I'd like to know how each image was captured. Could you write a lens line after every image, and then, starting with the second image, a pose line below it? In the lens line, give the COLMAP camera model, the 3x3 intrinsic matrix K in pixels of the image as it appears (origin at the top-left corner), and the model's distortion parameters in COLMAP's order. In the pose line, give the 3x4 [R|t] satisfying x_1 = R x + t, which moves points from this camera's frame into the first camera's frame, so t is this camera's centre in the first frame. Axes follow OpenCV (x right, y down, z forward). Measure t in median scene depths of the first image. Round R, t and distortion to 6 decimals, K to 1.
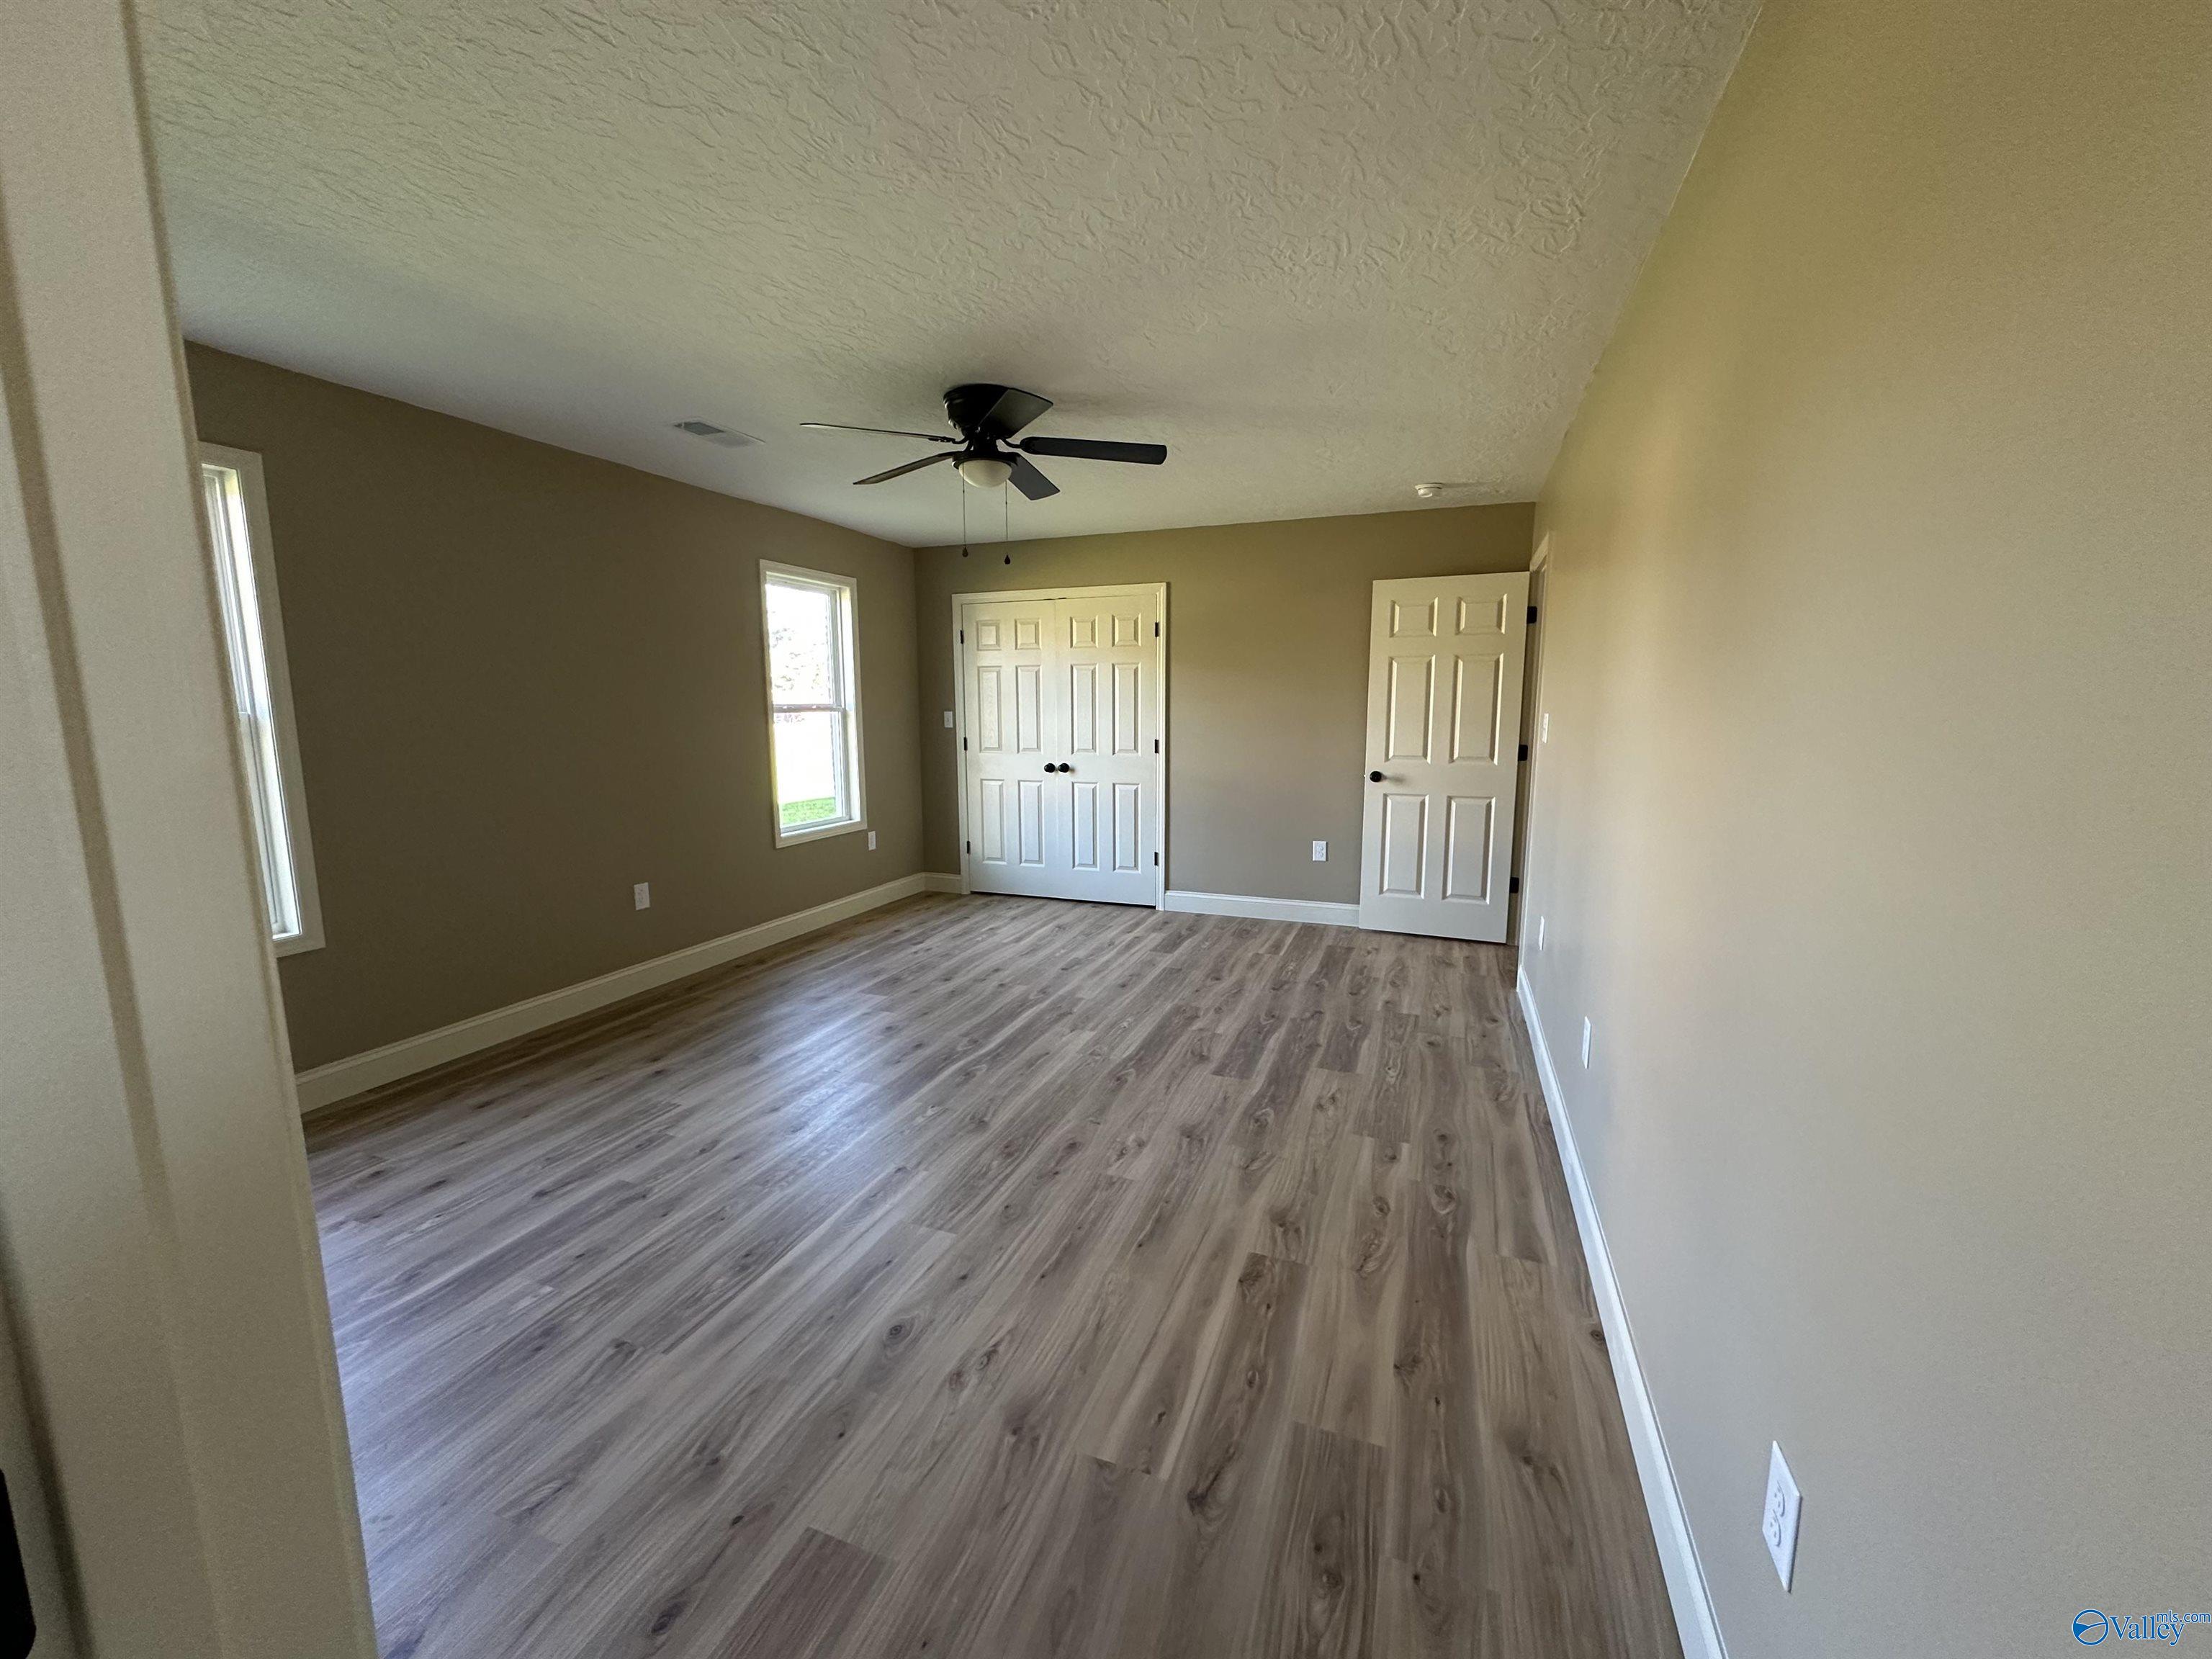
lens RADIAL K [[876.6, 0, 1099.1], [0, 876.6, 828.2], [0, 0, 1]] dist [0.000834, -0.000045]
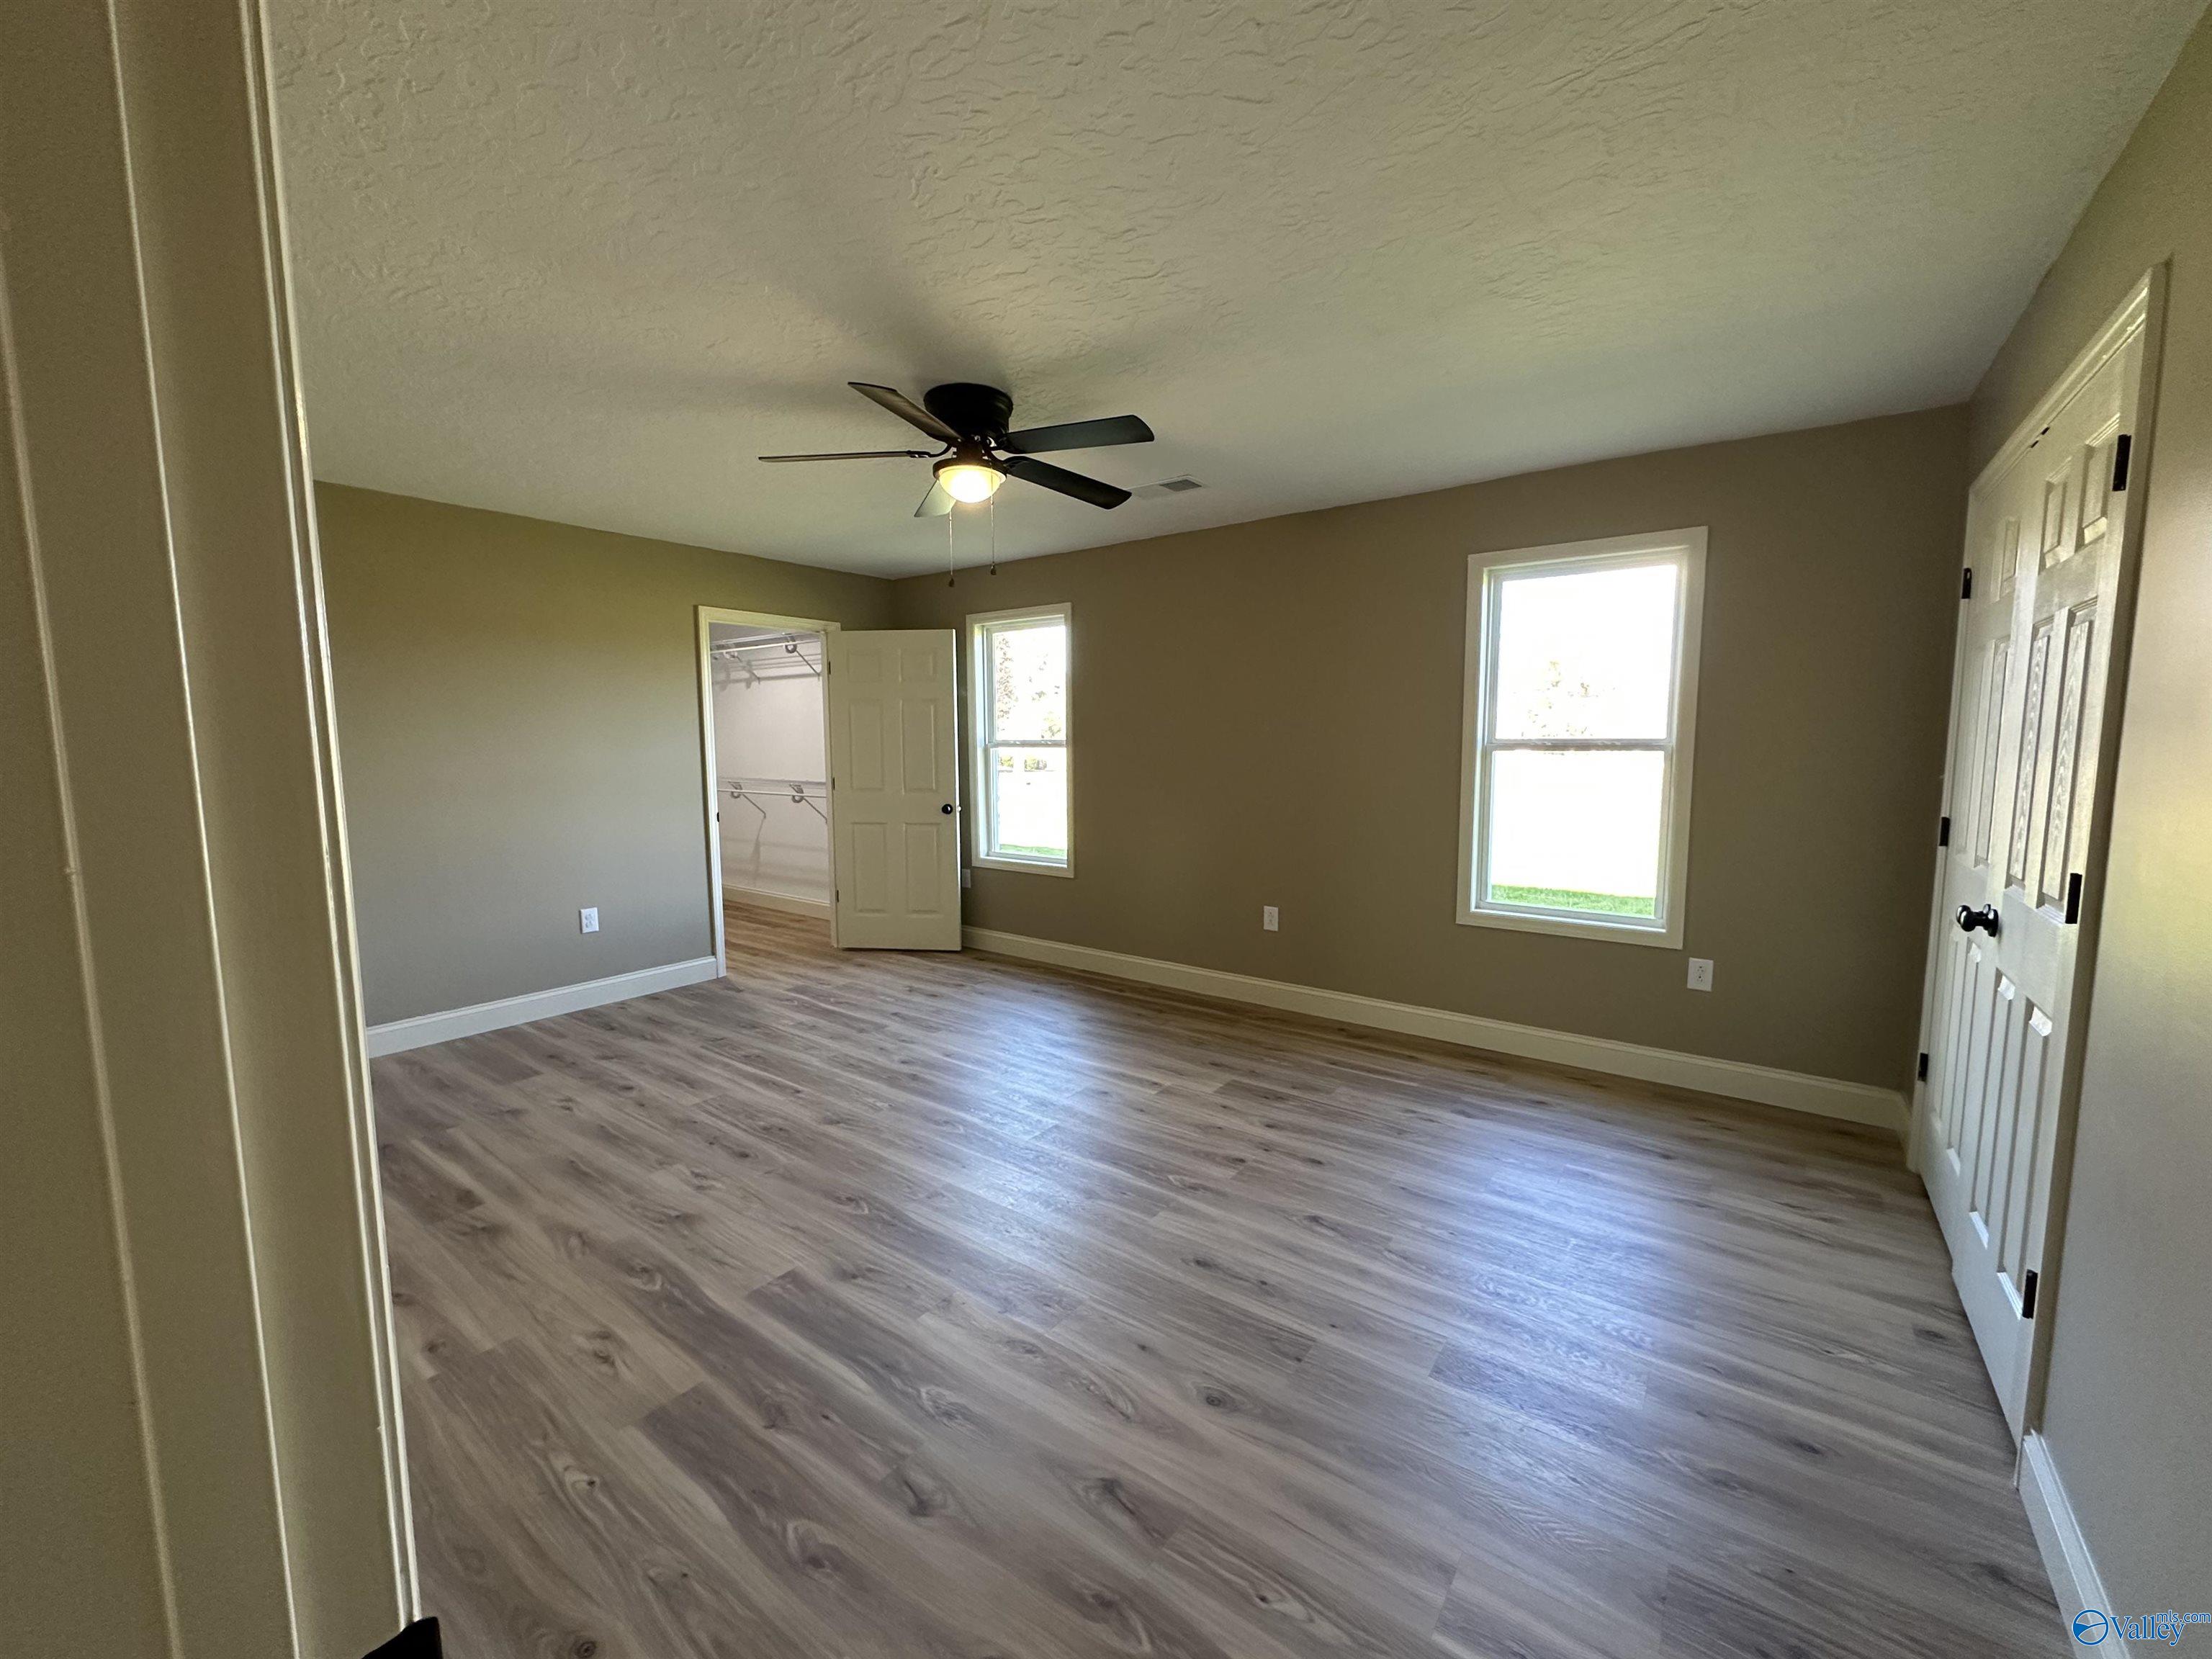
lens RADIAL K [[876.6, 0, 1099.1], [0, 876.6, 828.2], [0, 0, 1]] dist [0.000834, -0.000045]
pose [[-0.266747, 0.101175, -0.958441, 0.702452], [-0.133219, 0.981057, 0.140640, -0.195878], [0.954515, 0.165198, -0.248215, 1.359497]]
